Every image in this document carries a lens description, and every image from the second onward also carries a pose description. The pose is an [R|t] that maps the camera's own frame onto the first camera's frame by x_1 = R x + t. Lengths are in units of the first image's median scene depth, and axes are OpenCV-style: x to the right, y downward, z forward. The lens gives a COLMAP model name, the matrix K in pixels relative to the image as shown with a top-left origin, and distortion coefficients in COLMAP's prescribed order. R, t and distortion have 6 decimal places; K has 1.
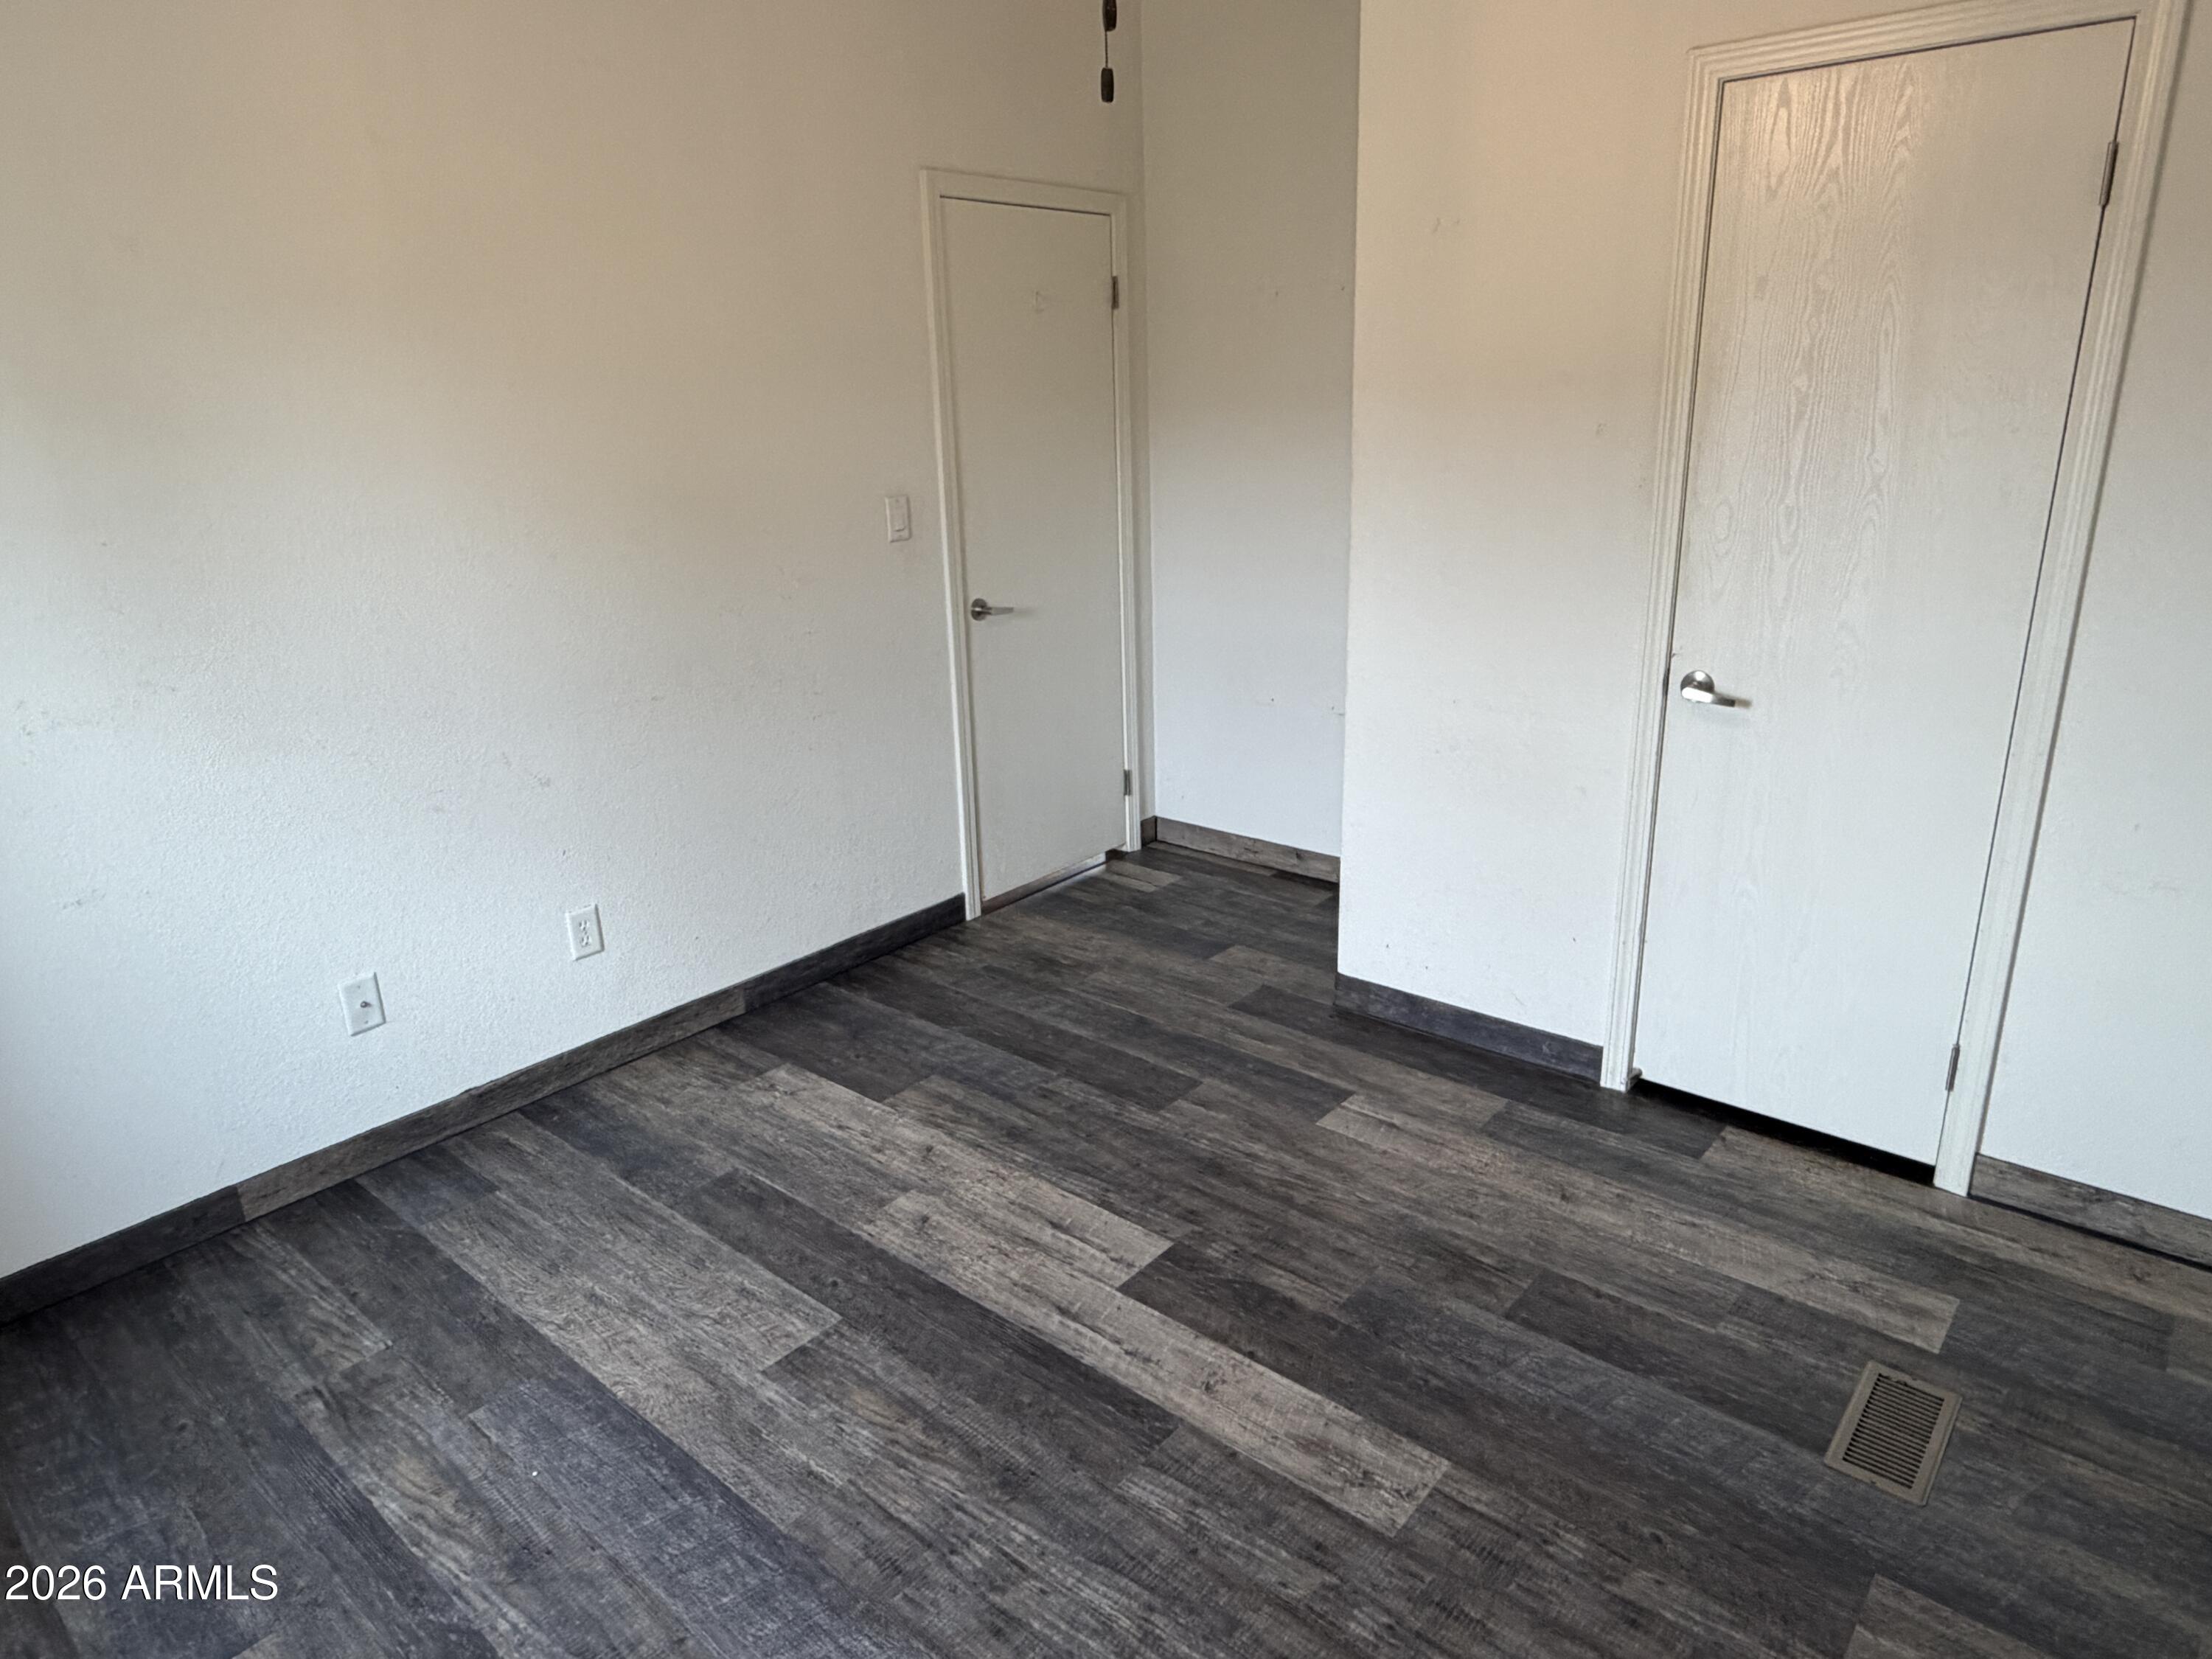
lens RADIAL K [[1364.0, 0, 1112.4], [0, 1364.0, 827.5], [0, 0, 1]] dist [-0.004223, 0.001369]
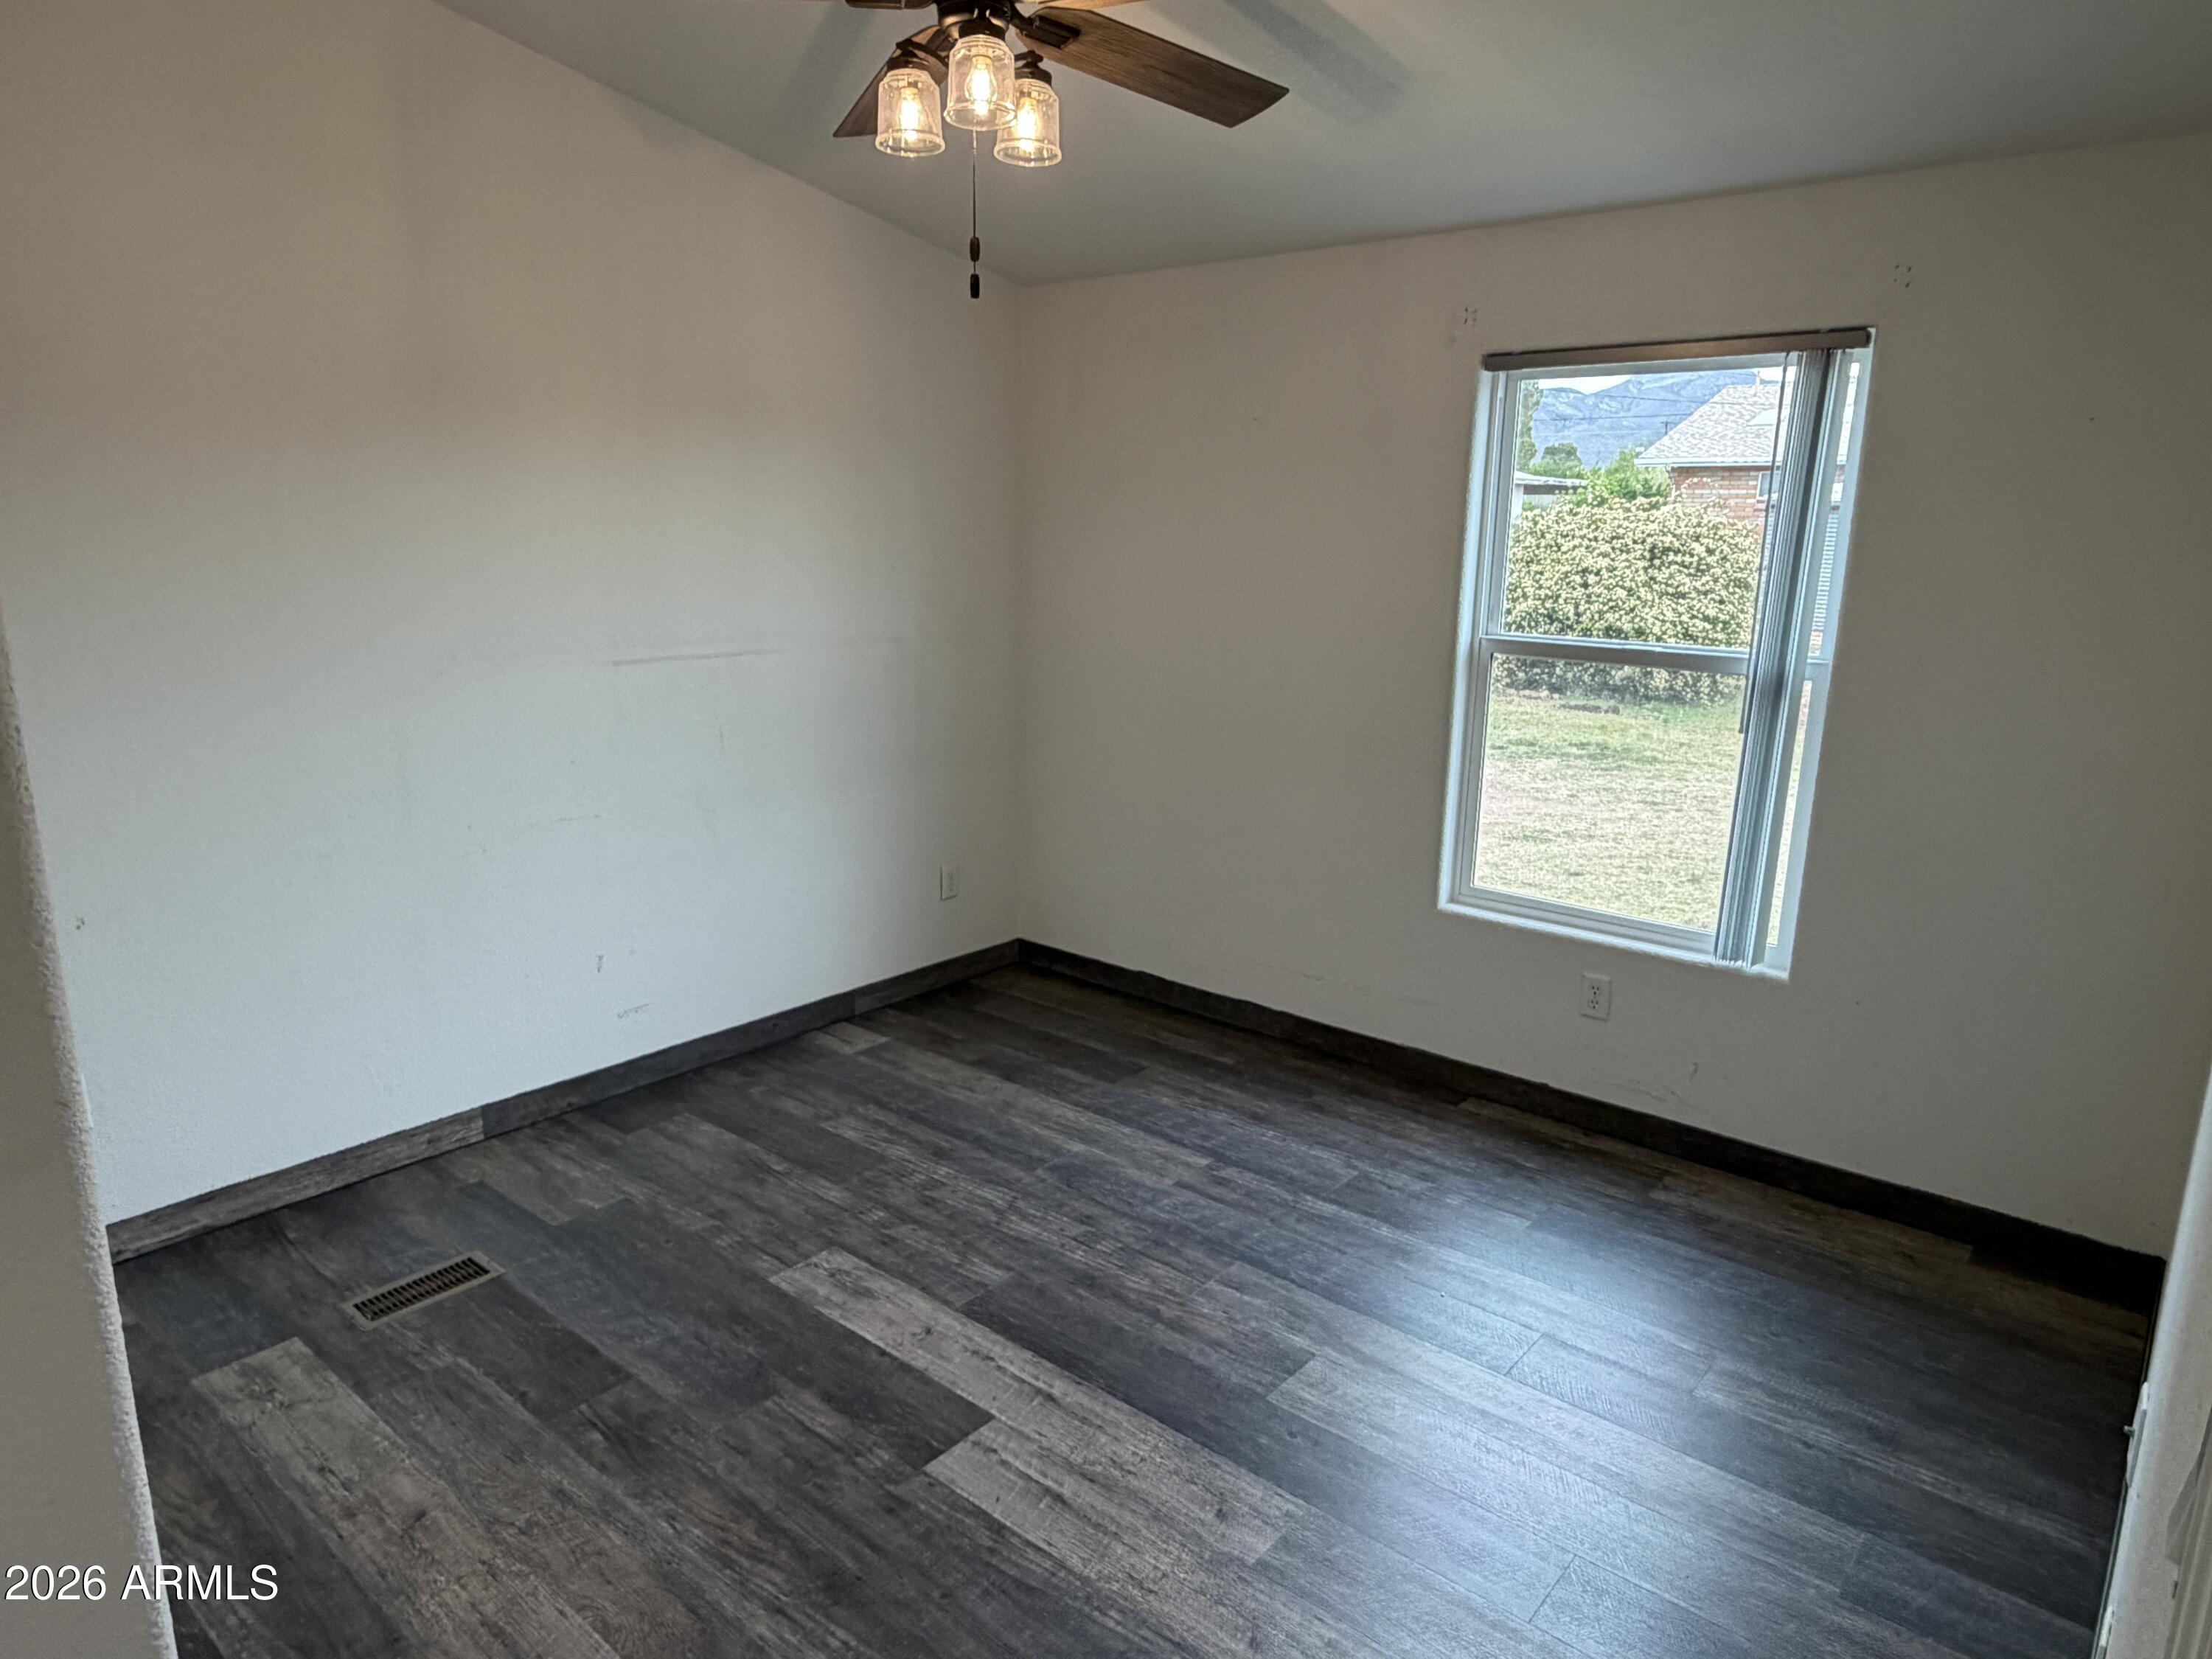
lens RADIAL K [[1364.0, 0, 1106.8], [0, 1364.0, 837.5], [0, 0, 1]] dist [-0.004223, 0.001369]
pose [[-0.999829, 0.018396, -0.001909, -0.085467], [0.014663, 0.851352, 0.524390, -0.543251], [0.011272, 0.524272, -0.851476, 1.670949]]
